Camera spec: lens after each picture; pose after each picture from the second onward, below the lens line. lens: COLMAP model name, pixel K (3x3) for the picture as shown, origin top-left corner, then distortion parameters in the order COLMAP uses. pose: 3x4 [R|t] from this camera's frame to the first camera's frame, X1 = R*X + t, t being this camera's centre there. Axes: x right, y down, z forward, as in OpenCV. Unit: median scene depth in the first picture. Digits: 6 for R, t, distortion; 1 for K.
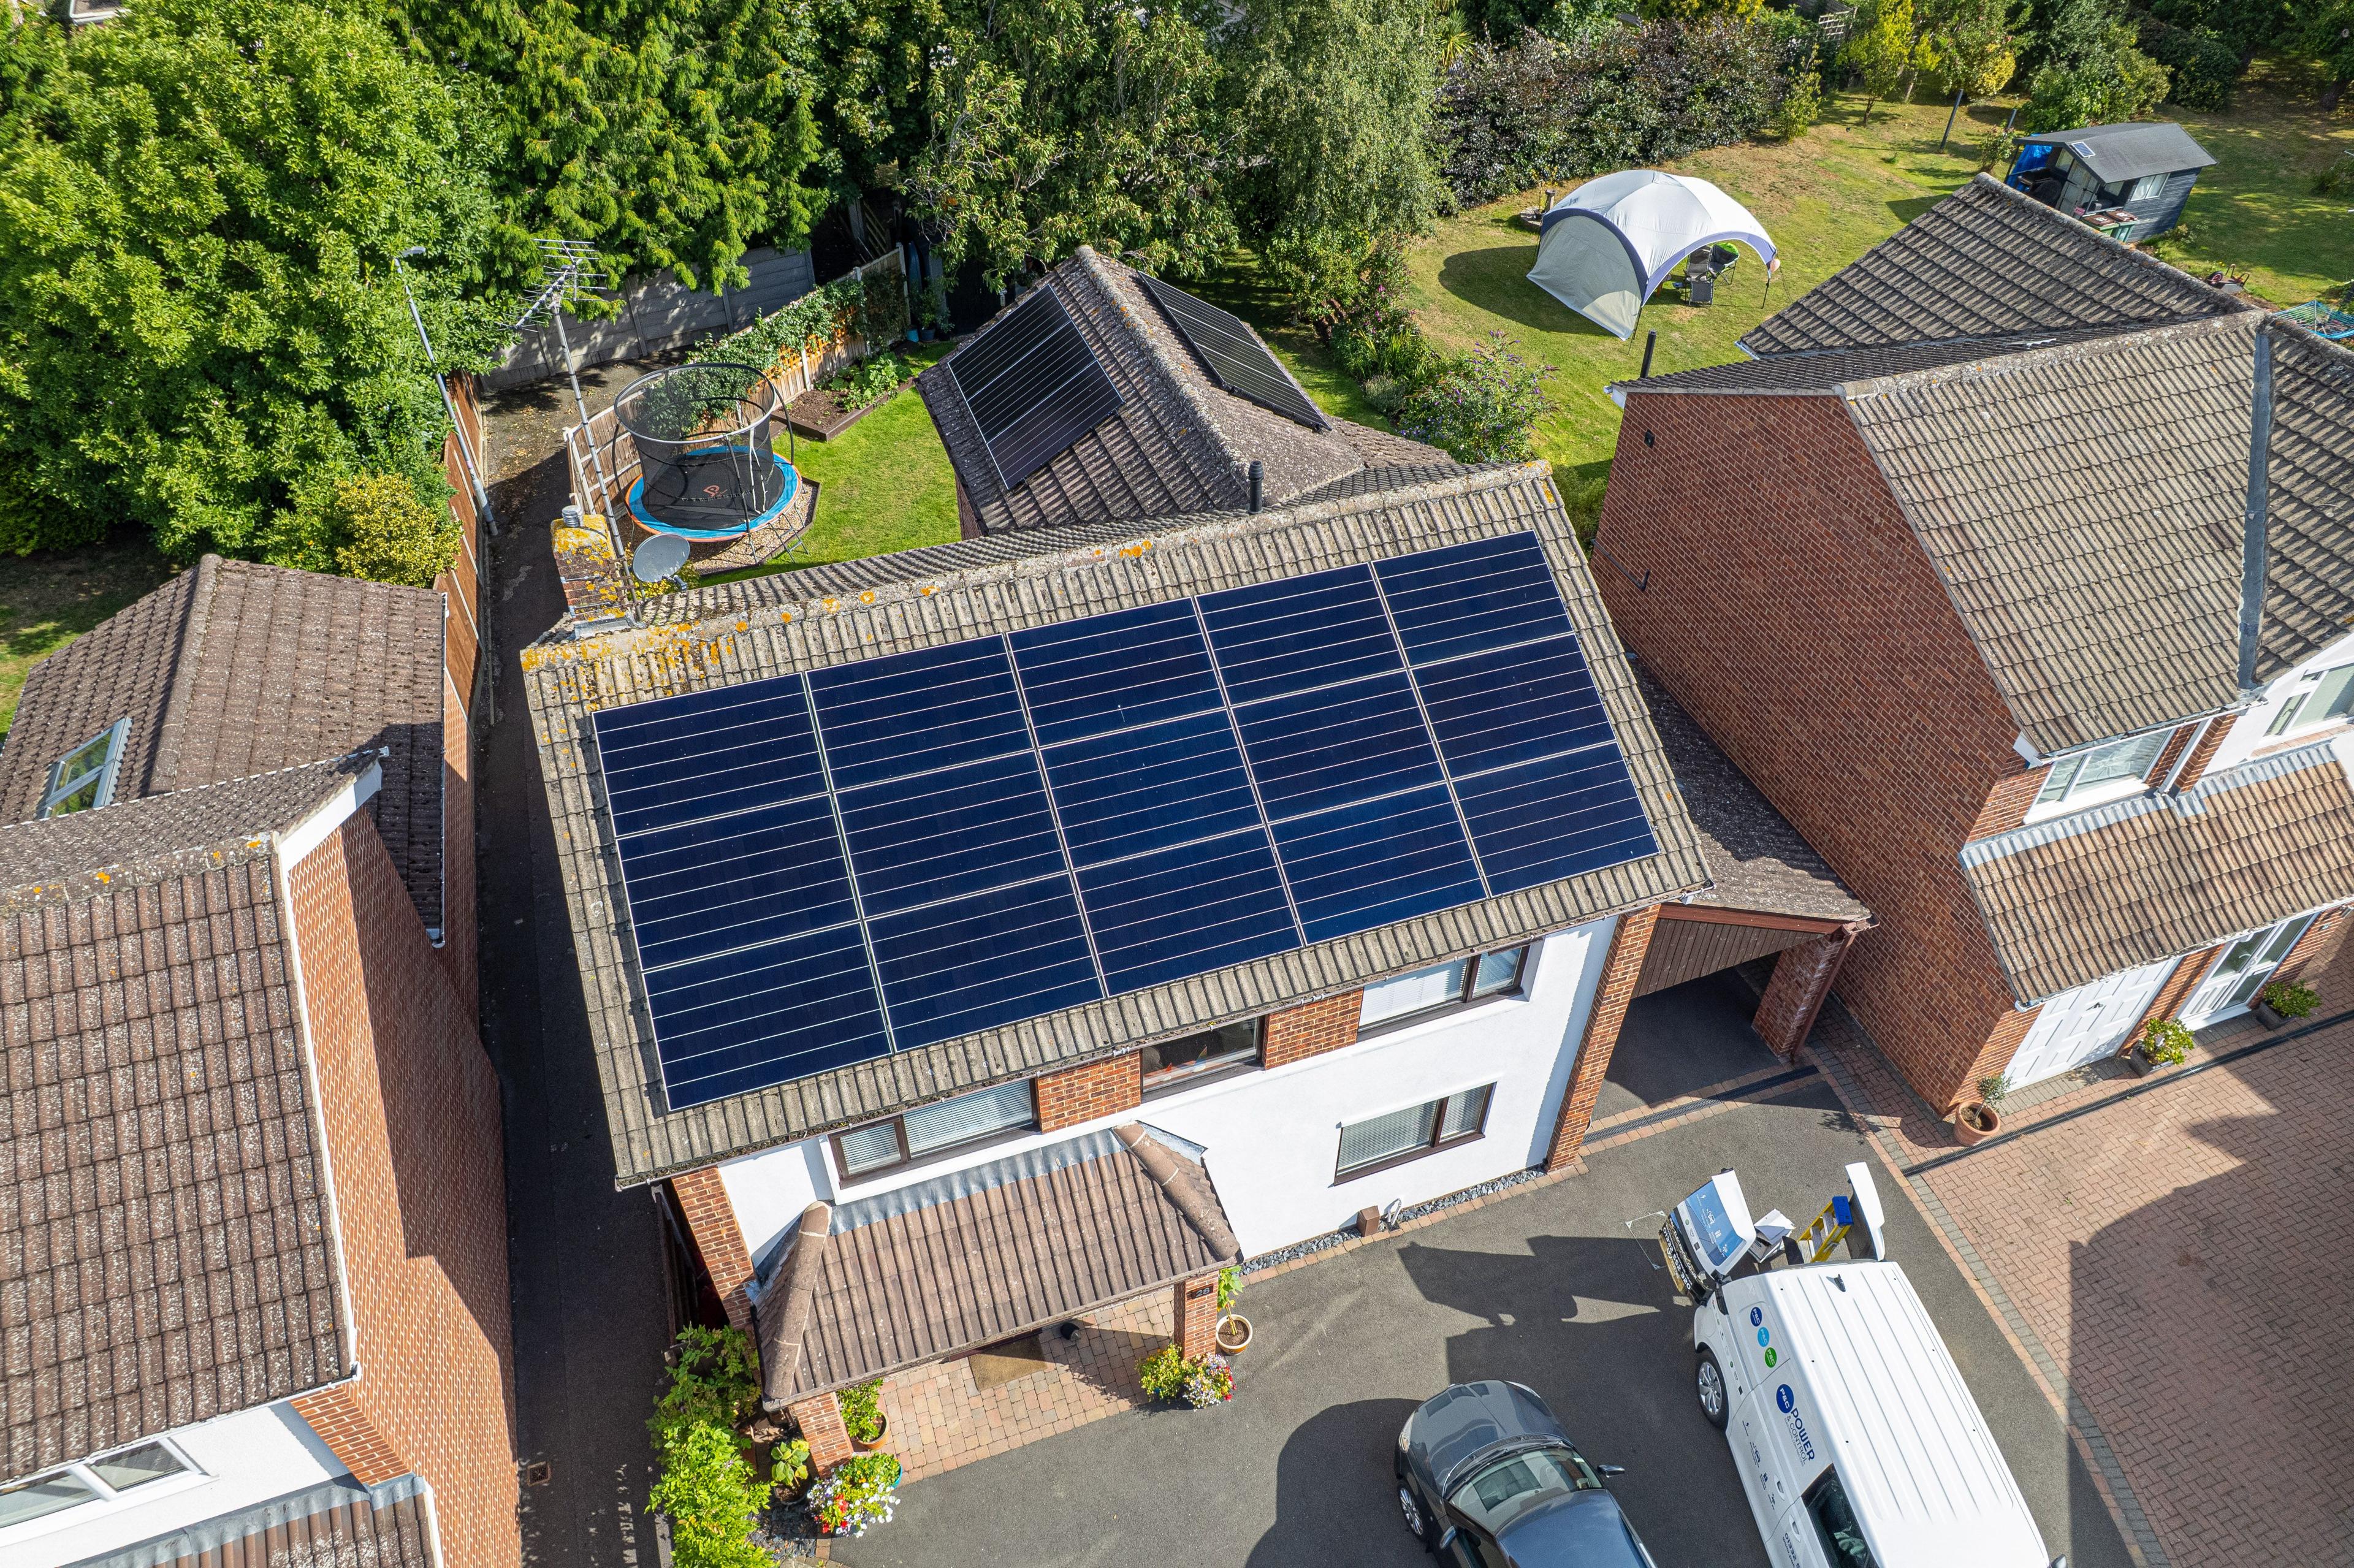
lens RADIAL K [[1499.3, 0, 1177.0], [0, 1499.3, 784.0], [0, 0, 1]] dist [-0.083149, 0.067843]
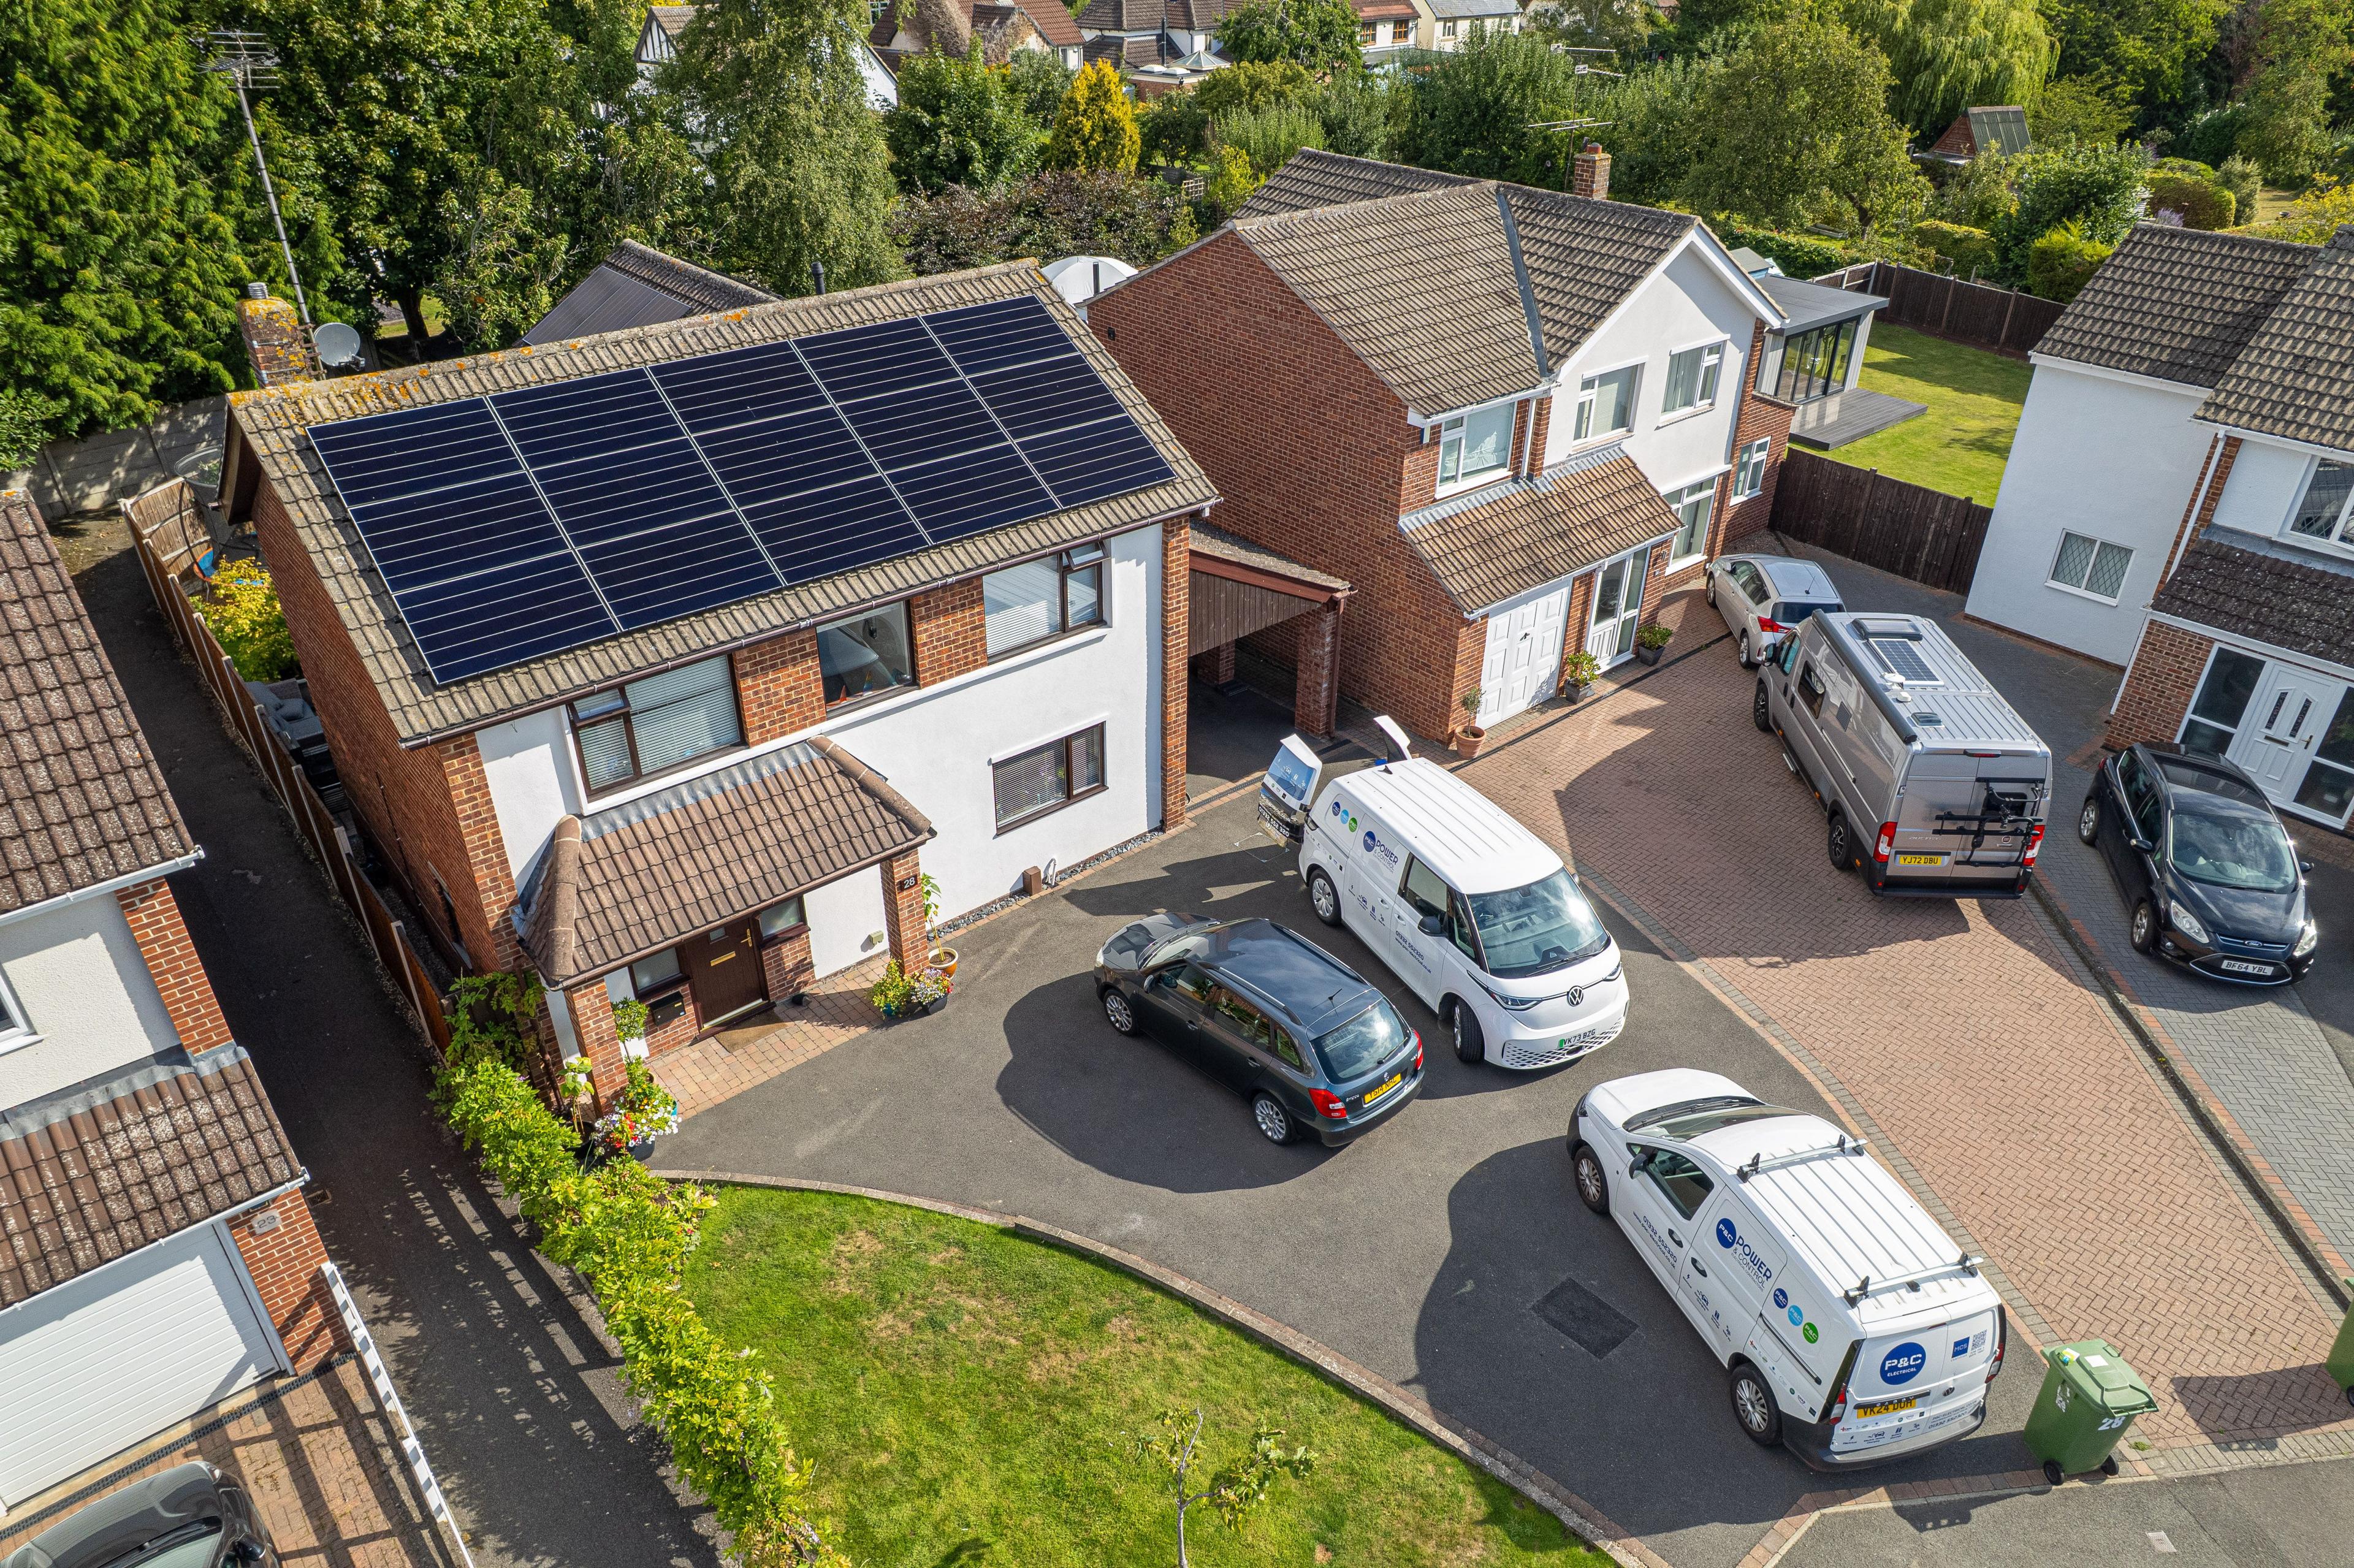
lens RADIAL K [[1499.3, 0, 1177.0], [0, 1499.3, 784.0], [0, 0, 1]] dist [-0.083149, 0.067843]
pose [[0.933783, -0.183631, 0.307129, -0.116818], [0.238255, 0.959433, -0.150740, 0.429182], [-0.266989, 0.213933, 0.939654, -0.171992]]
